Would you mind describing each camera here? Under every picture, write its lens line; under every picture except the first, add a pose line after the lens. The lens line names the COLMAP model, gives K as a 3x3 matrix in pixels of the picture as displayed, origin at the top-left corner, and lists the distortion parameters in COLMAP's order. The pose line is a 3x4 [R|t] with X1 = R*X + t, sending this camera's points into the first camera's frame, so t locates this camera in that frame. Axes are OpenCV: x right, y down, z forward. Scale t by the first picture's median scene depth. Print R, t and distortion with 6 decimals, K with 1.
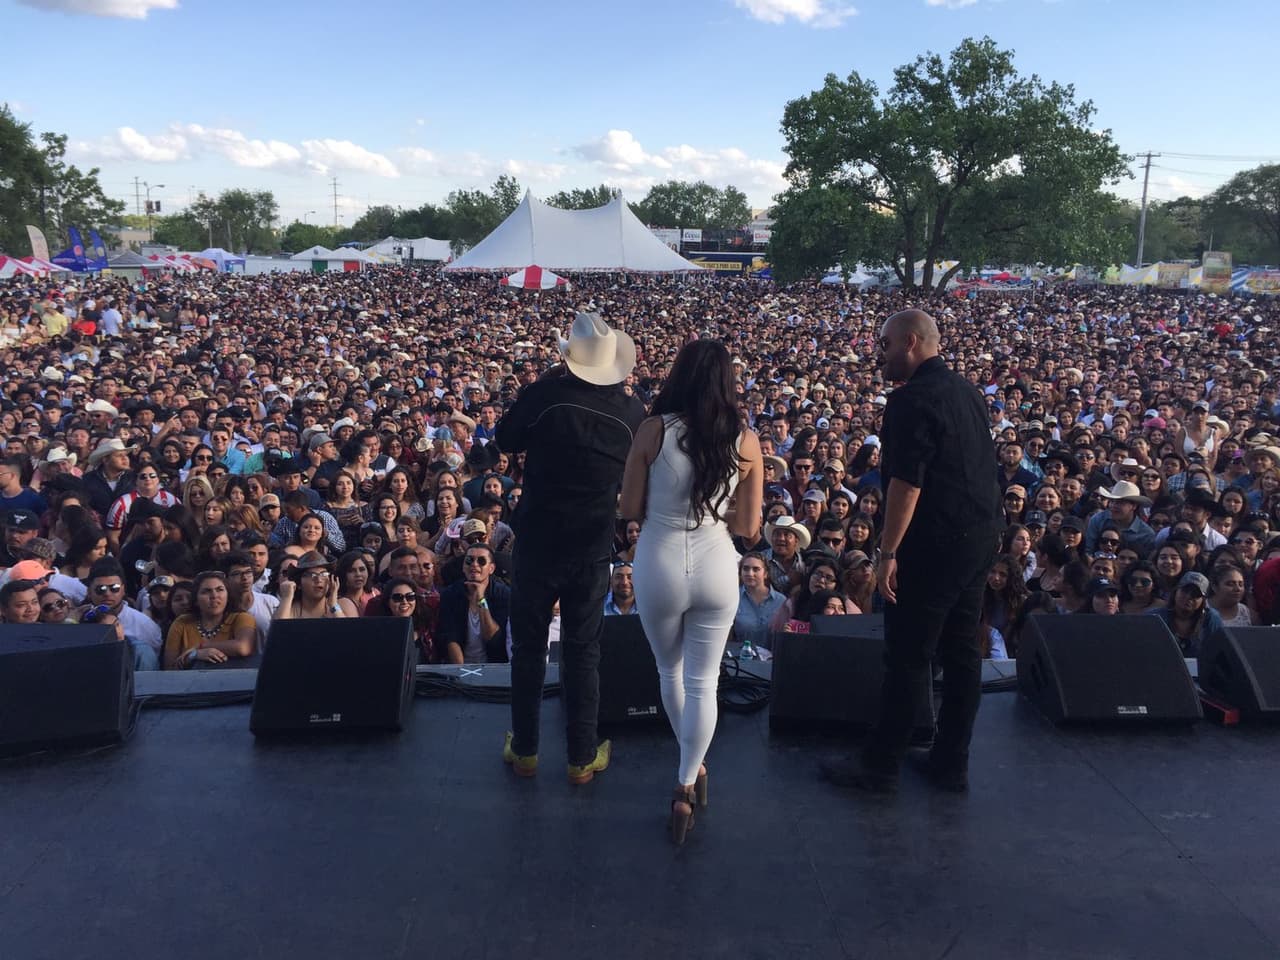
lens RADIAL K [[1359.2, 0, 678.2], [0, 1359.2, 480.3], [0, 0, 1]] dist [0.097801, -0.292133]
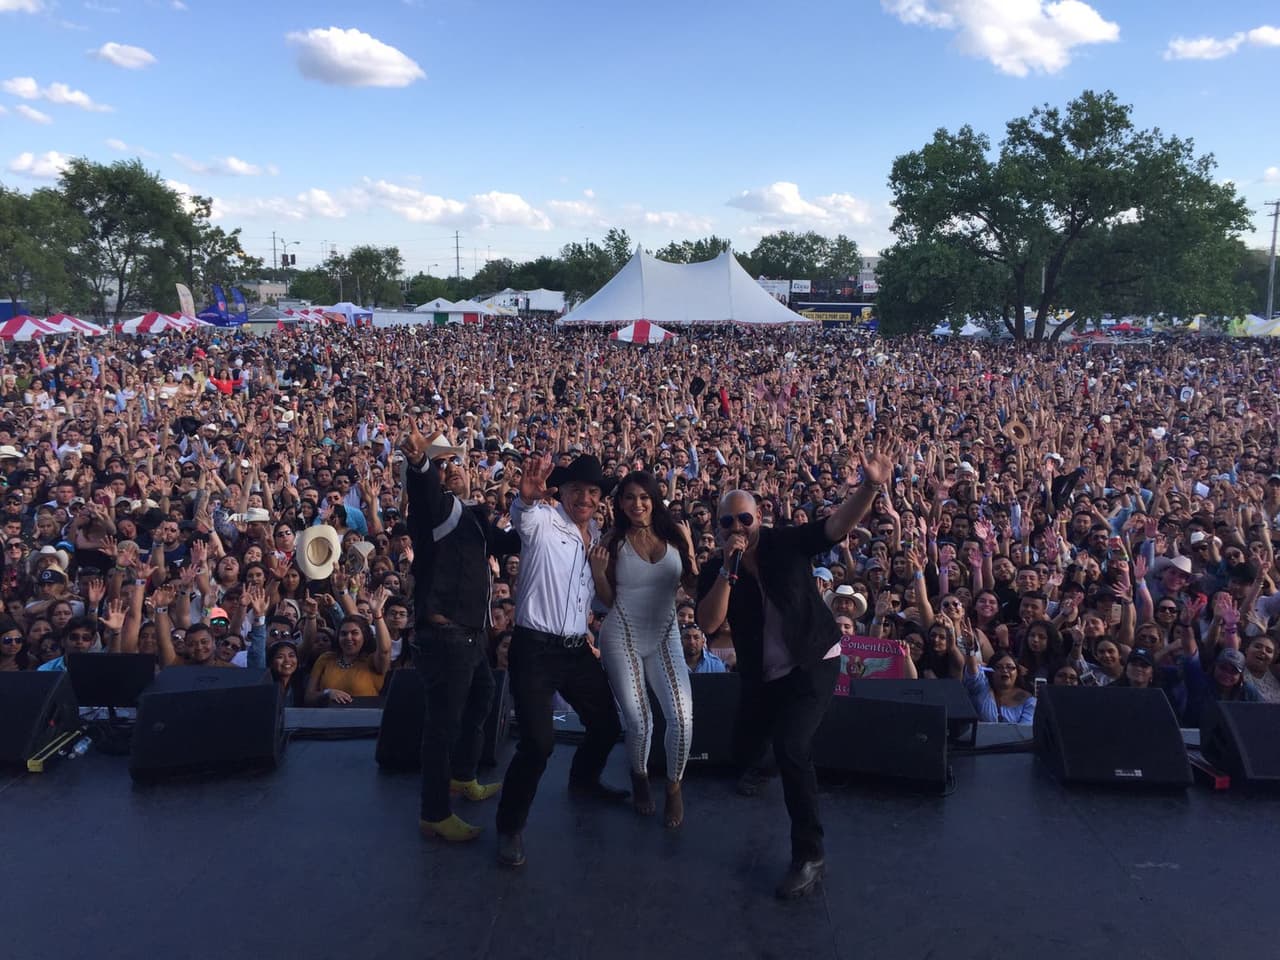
lens RADIAL K [[1408.5, 0, 595.8], [0, 1408.5, 477.9], [0, 0, 1]] dist [0.013599, -0.037836]
pose [[0.989481, 0.011466, -0.144208, 0.011635], [-0.015663, 0.999485, -0.028007, -0.007144], [0.143813, 0.029971, 0.989151, -0.043755]]
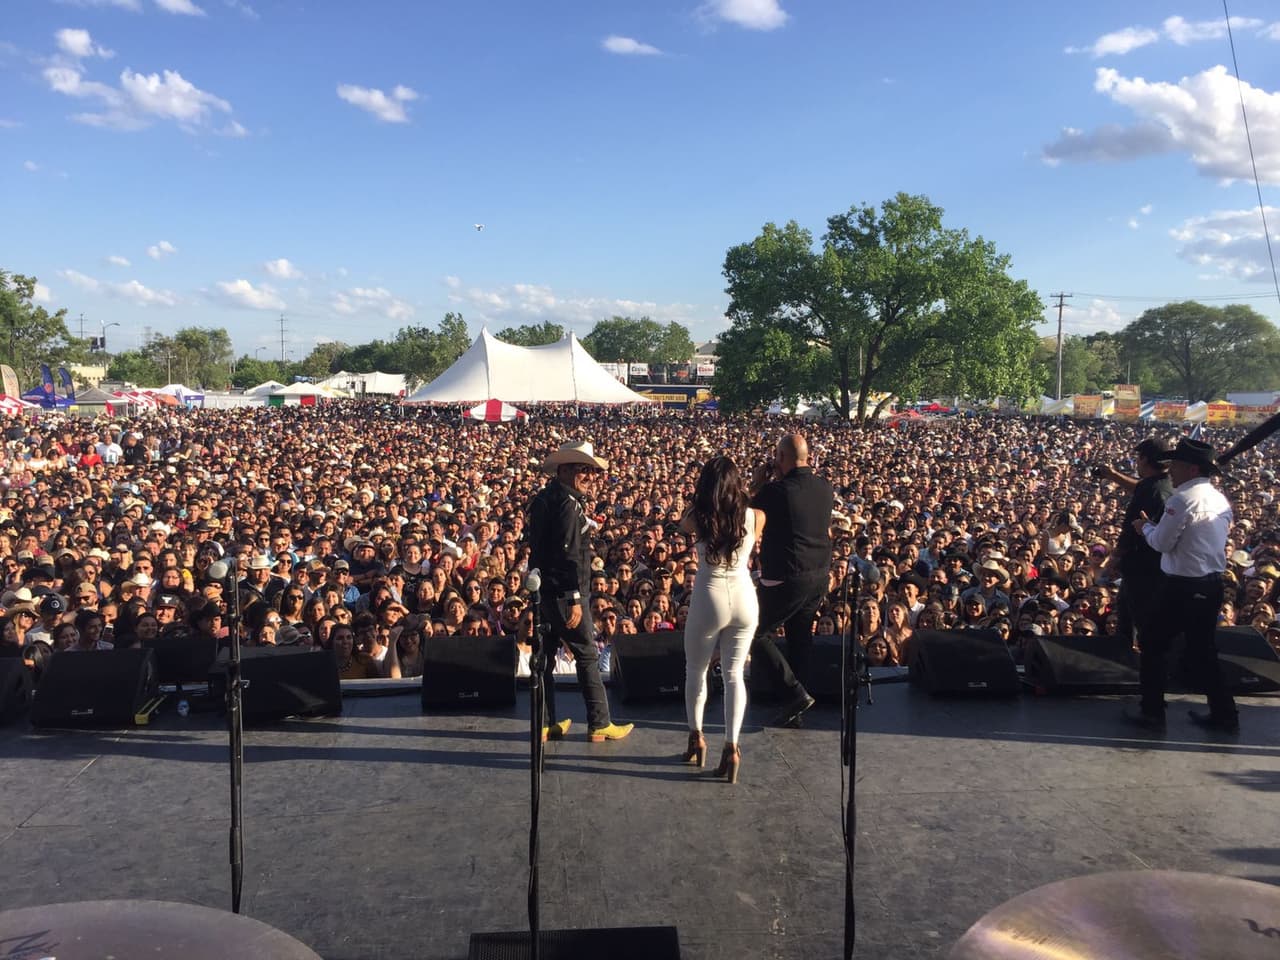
lens RADIAL K [[1525.6, 0, 640.0], [0, 1525.6, 480.0], [0, 0, 1]] dist [0.004005, -0.024309]
pose [[0.999603, -0.007266, 0.027235, -0.021168], [0.009928, 0.995048, -0.098898, 0.020412], [-0.026382, 0.099129, 0.994725, -0.153609]]
